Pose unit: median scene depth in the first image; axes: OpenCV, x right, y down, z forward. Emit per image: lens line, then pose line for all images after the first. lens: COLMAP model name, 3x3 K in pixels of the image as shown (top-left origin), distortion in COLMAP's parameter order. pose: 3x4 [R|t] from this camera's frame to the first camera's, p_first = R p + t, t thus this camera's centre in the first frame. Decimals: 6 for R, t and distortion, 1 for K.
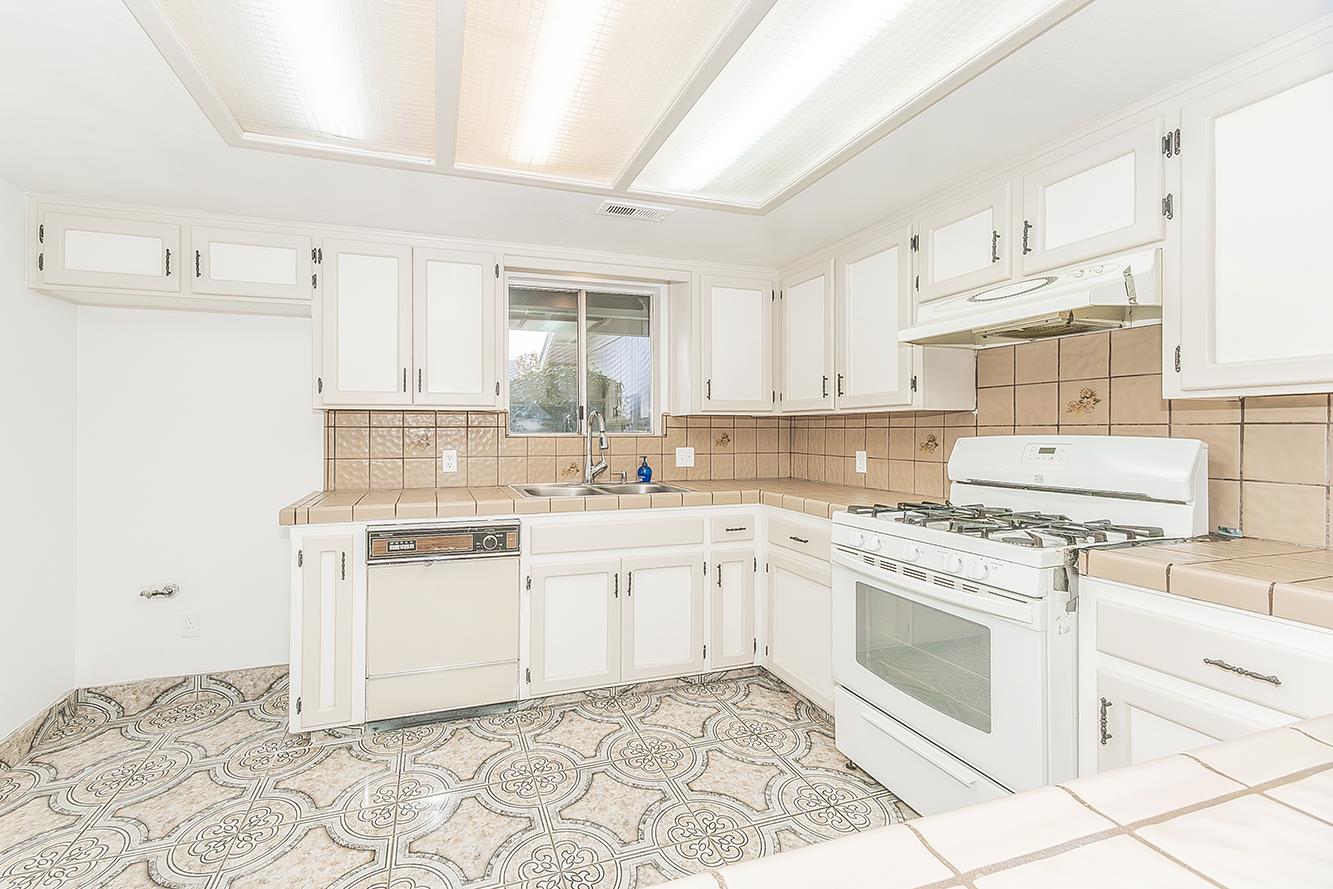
lens RADIAL K [[561.2, 0, 602.4], [0, 561.2, 430.8], [0, 0, 1]] dist [0.001782, 0.000362]
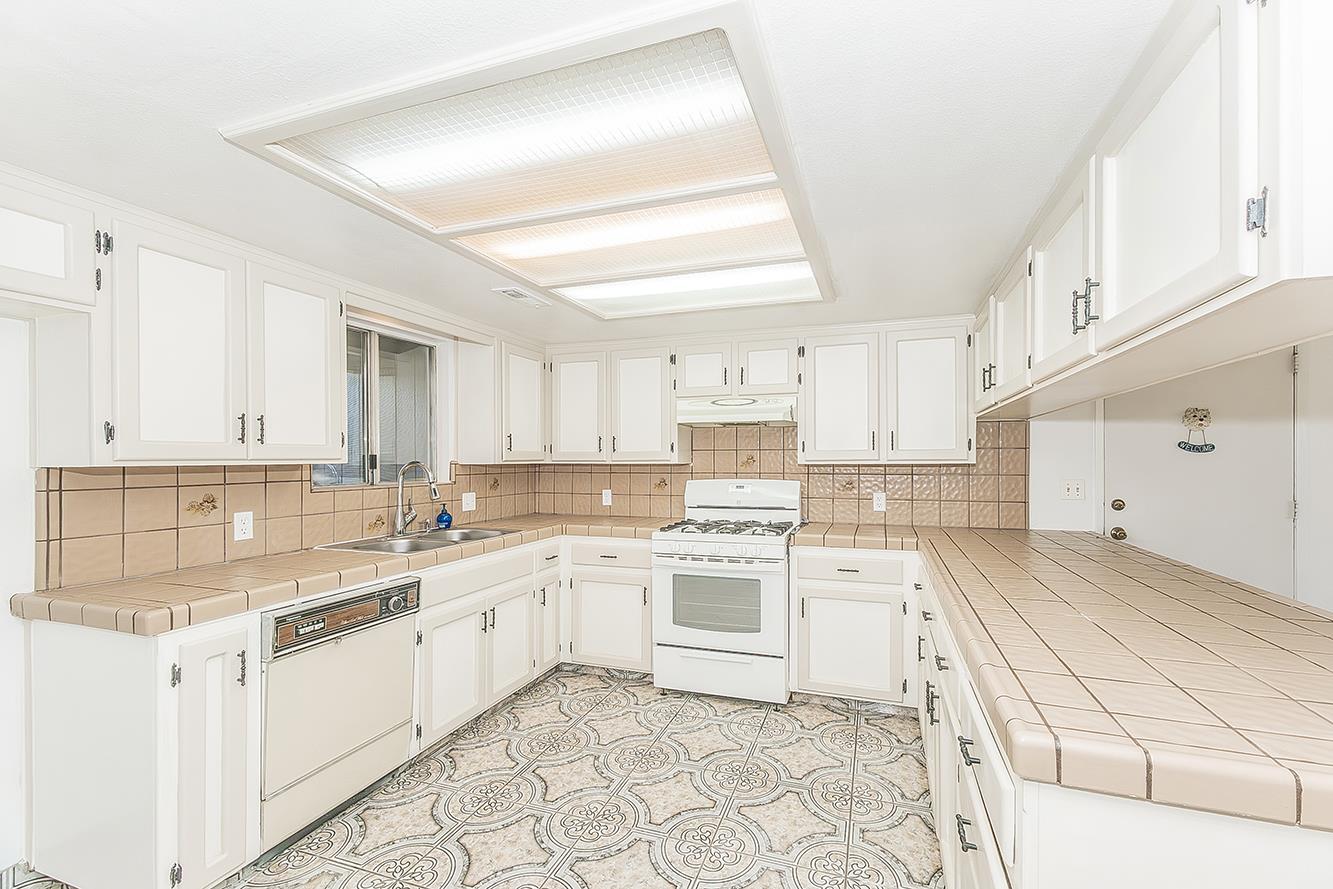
lens RADIAL K [[561.2, 0, 695.1], [0, 561.2, 463.2], [0, 0, 1]] dist [0.001782, 0.000362]
pose [[0.584057, -0.007400, 0.811679, -0.657049], [0.002864, 0.999971, 0.007055, -0.047084], [-0.811708, -0.001796, 0.584061, 0.015646]]
